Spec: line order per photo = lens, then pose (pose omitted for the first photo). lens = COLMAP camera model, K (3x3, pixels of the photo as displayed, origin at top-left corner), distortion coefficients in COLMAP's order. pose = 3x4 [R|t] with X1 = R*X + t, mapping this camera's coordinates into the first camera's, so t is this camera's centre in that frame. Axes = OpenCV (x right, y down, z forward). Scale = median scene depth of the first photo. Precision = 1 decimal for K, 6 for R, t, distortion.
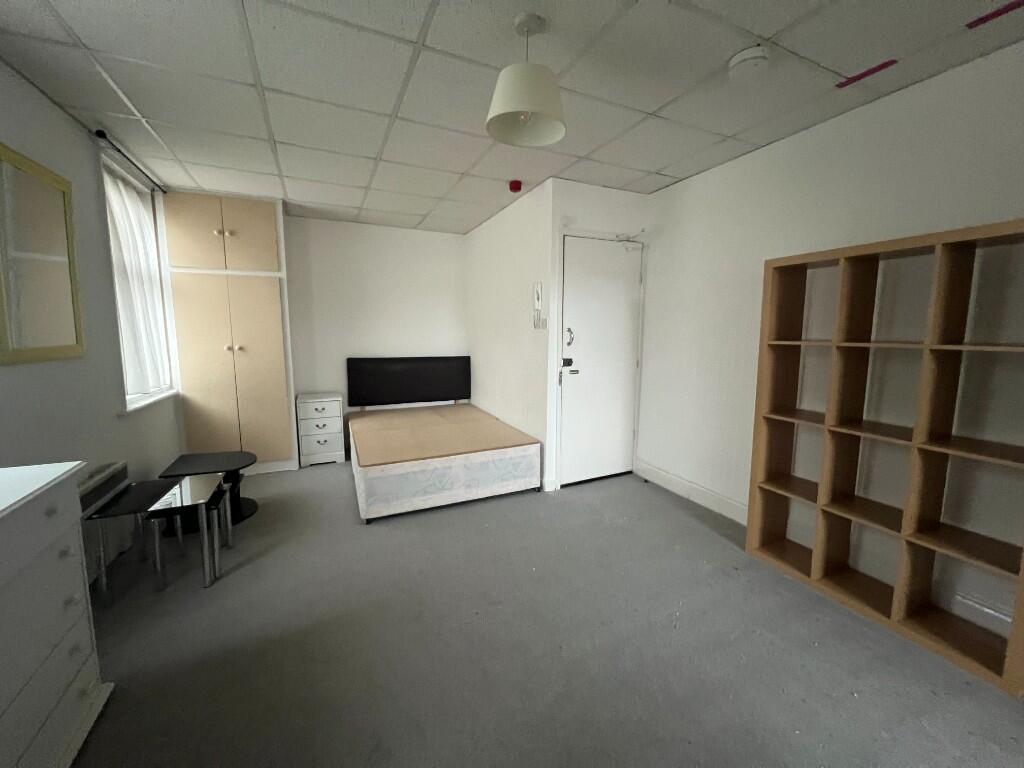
lens RADIAL K [[409.9, 0, 513.0], [0, 409.9, 381.6], [0, 0, 1]] dist [-0.011407, 0.000641]
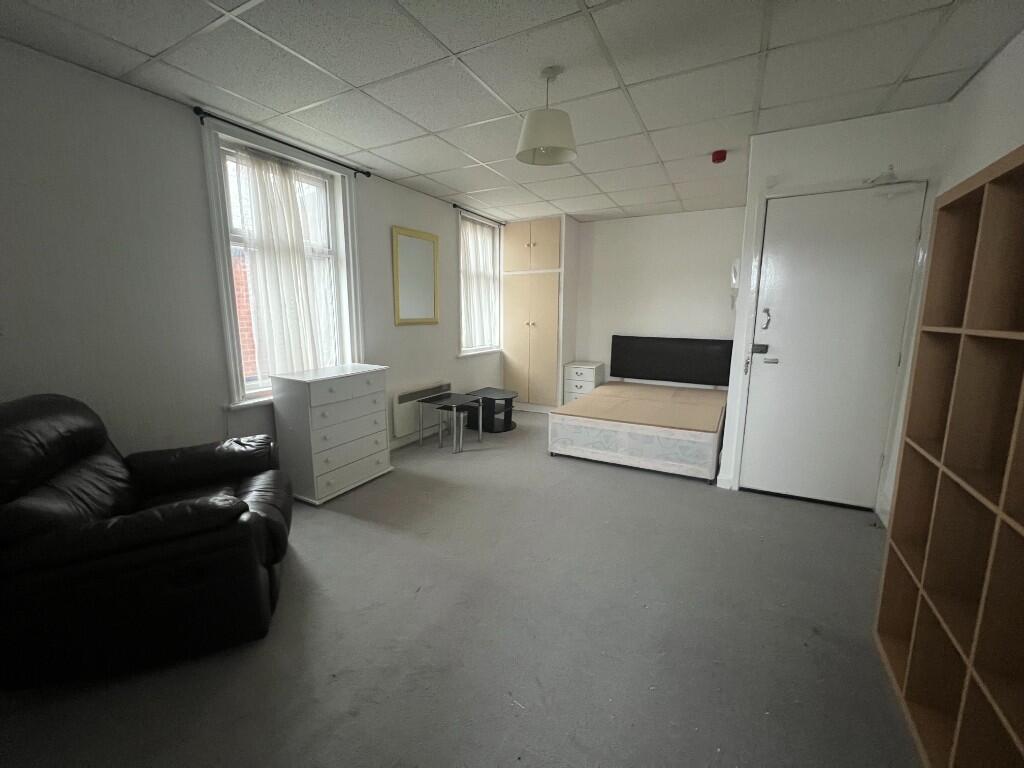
lens RADIAL K [[409.9, 0, 508.7], [0, 409.9, 380.5], [0, 0, 1]] dist [-0.011407, 0.000641]
pose [[0.586707, 0.132078, -0.798956, 0.518031], [-0.102328, 0.990793, 0.088648, -0.002750], [0.803308, 0.029745, 0.594820, 0.068925]]
